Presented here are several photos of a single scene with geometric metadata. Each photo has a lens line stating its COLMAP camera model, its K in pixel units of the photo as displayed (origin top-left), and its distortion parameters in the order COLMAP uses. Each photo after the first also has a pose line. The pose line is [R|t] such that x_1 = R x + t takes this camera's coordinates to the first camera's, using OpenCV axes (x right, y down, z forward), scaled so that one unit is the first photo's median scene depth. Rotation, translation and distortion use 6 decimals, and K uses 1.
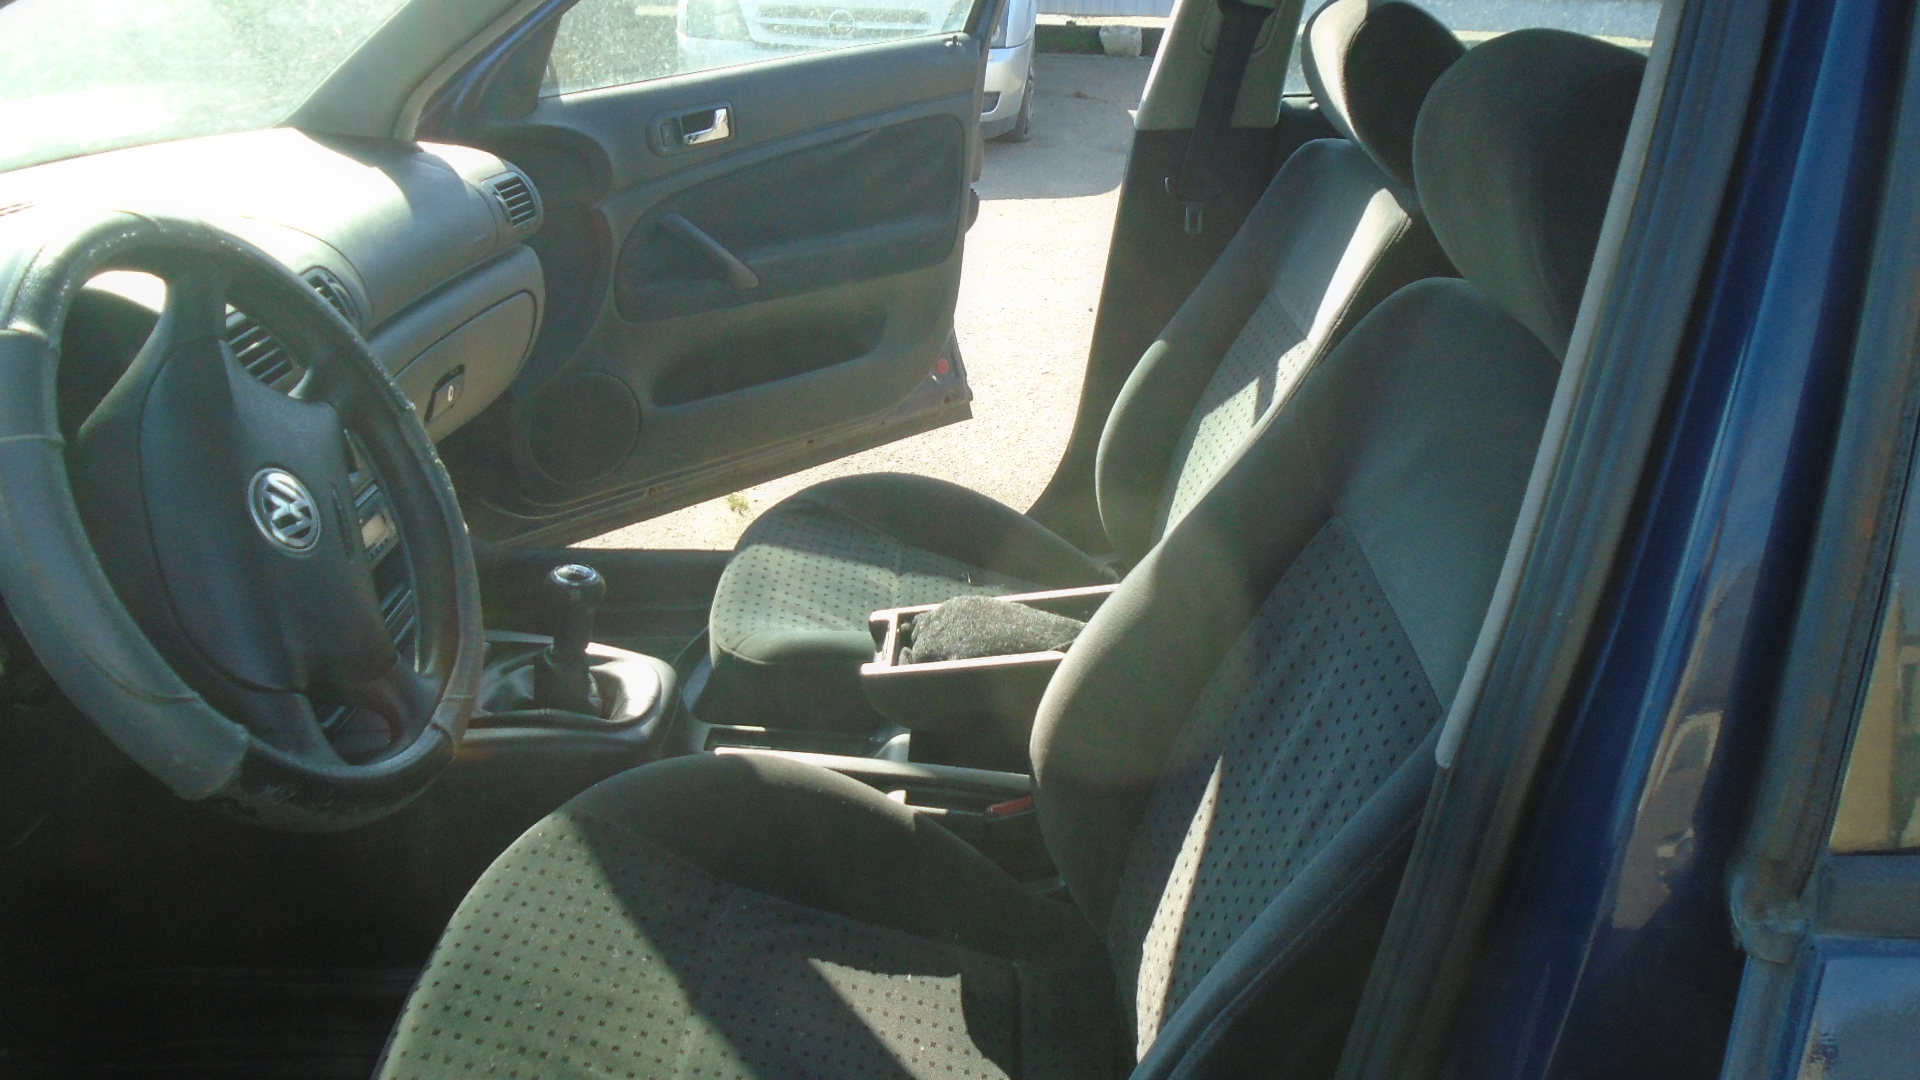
lens RADIAL K [[1481.0, 0, 956.8], [0, 1481.0, 531.3], [0, 0, 1]] dist [-0.008799, 0.007200]
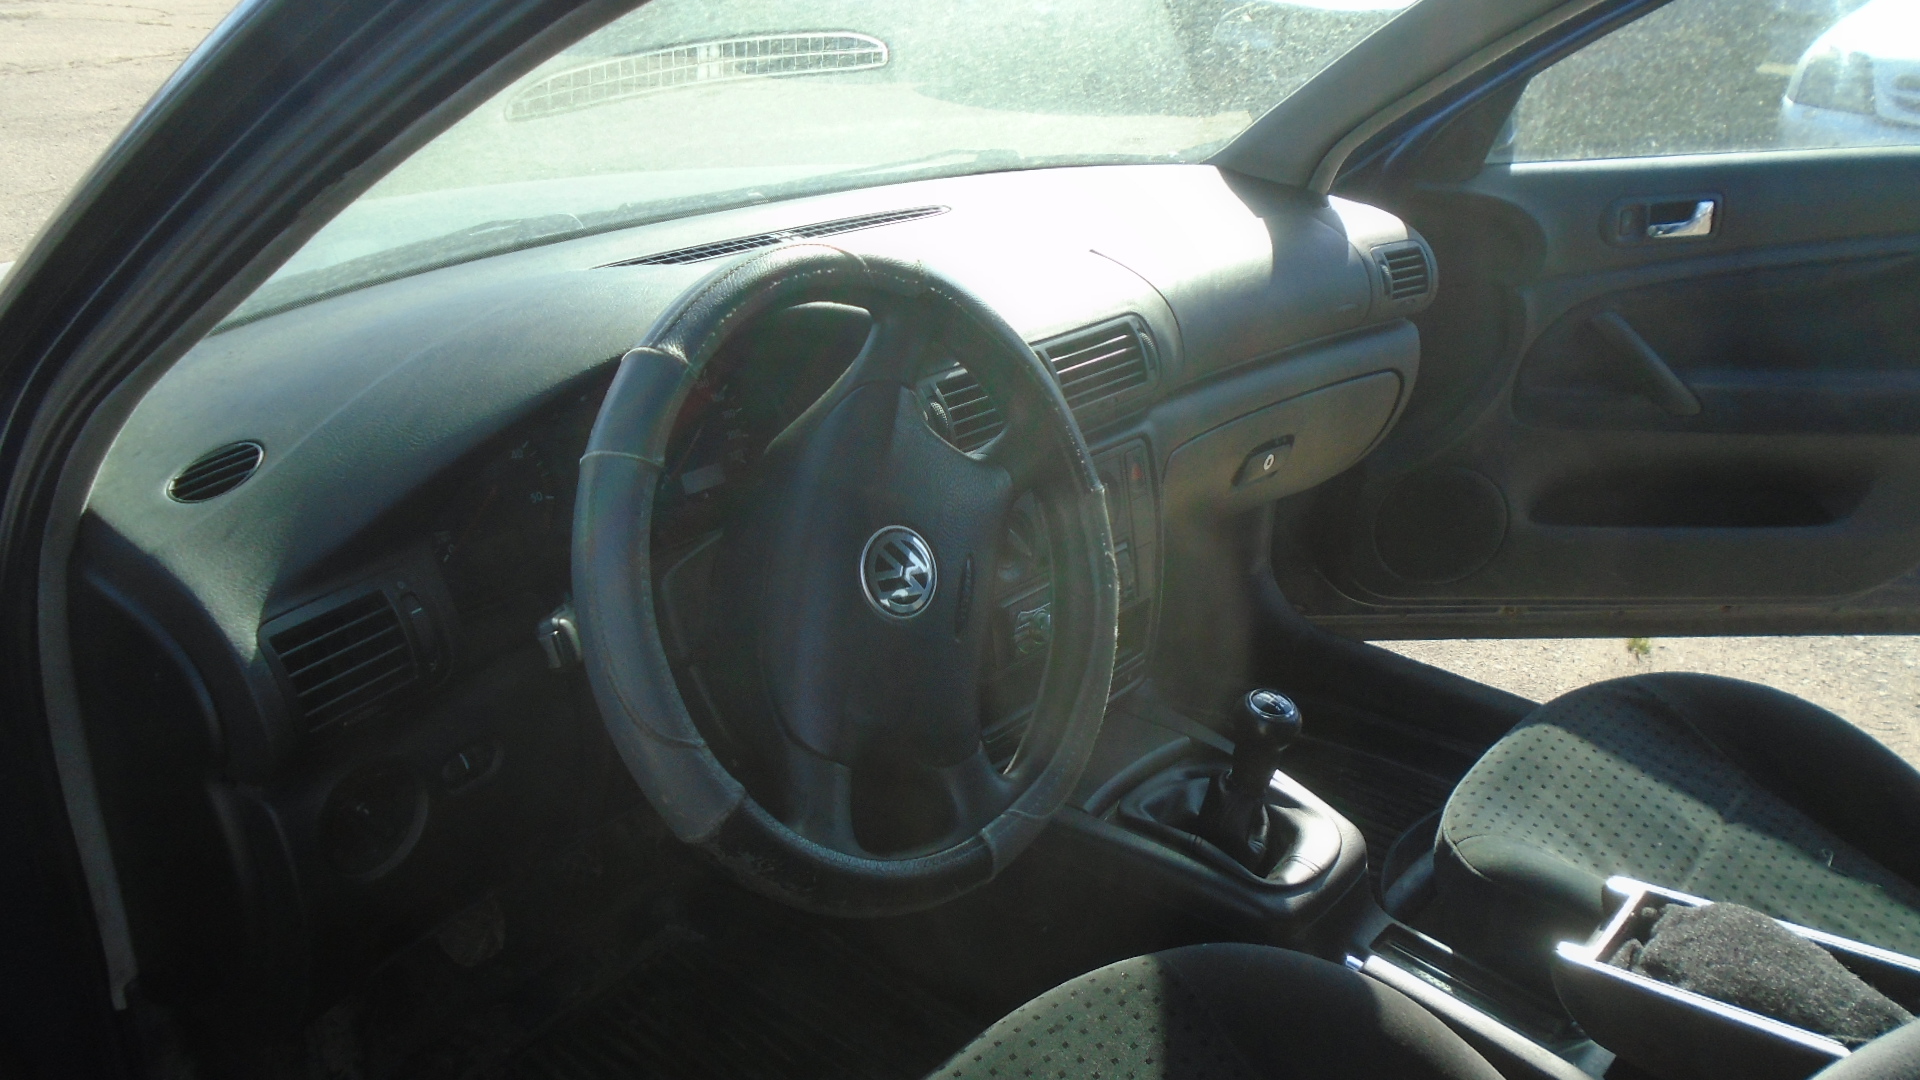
lens RADIAL K [[1481.0, 0, 956.8], [0, 1481.0, 531.3], [0, 0, 1]] dist [-0.008799, 0.007200]
pose [[0.764913, 0.262501, -0.588219, 0.070117], [-0.274869, 0.958895, 0.070484, -0.062391], [0.582542, 0.107769, 0.805624, 0.129622]]
